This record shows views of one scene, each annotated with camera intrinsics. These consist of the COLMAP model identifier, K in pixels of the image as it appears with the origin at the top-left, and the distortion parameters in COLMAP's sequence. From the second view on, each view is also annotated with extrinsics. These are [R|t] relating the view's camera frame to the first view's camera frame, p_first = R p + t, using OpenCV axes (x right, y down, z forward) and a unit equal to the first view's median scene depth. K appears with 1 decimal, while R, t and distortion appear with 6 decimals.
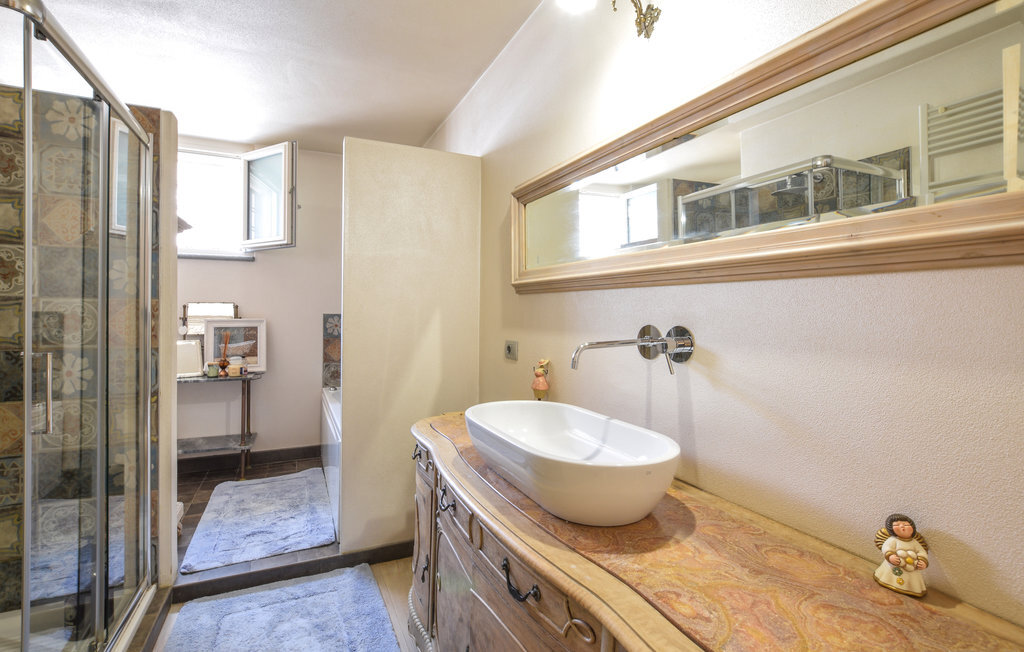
lens RADIAL K [[460.8, 0, 515.6], [0, 460.8, 303.2], [0, 0, 1]] dist [-0.020663, 0.000549]
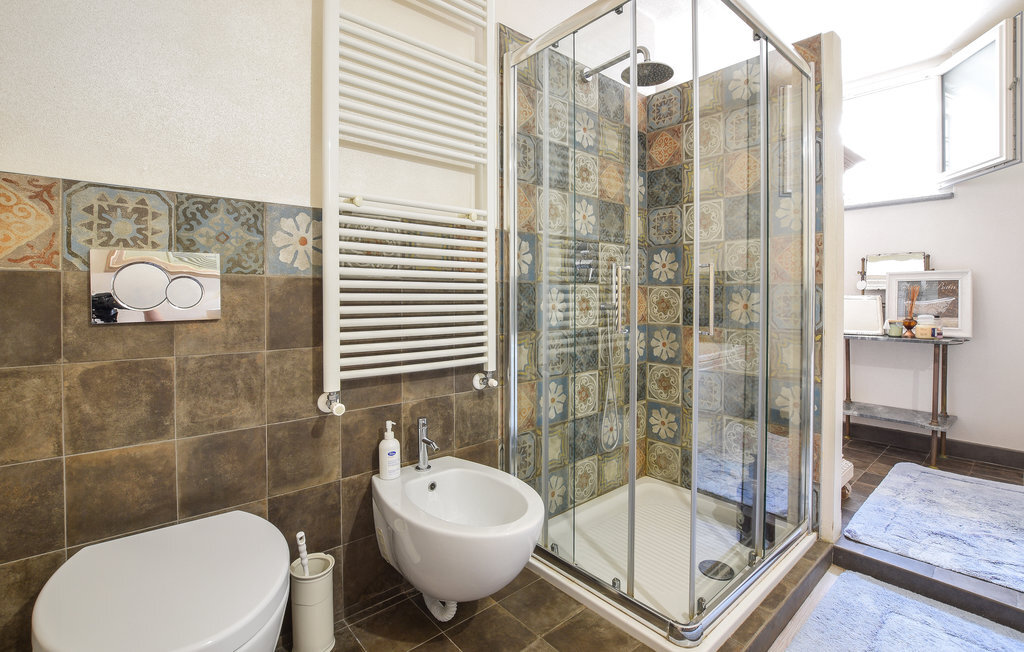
lens RADIAL K [[460.8, 0, 515.6], [0, 460.8, 303.2], [0, 0, 1]] dist [-0.020663, 0.000549]
pose [[0.261689, 0.004860, -0.965140, -0.045884], [0.021304, 0.999715, 0.010810, 0.103500], [0.964917, -0.023390, 0.261511, 0.137688]]
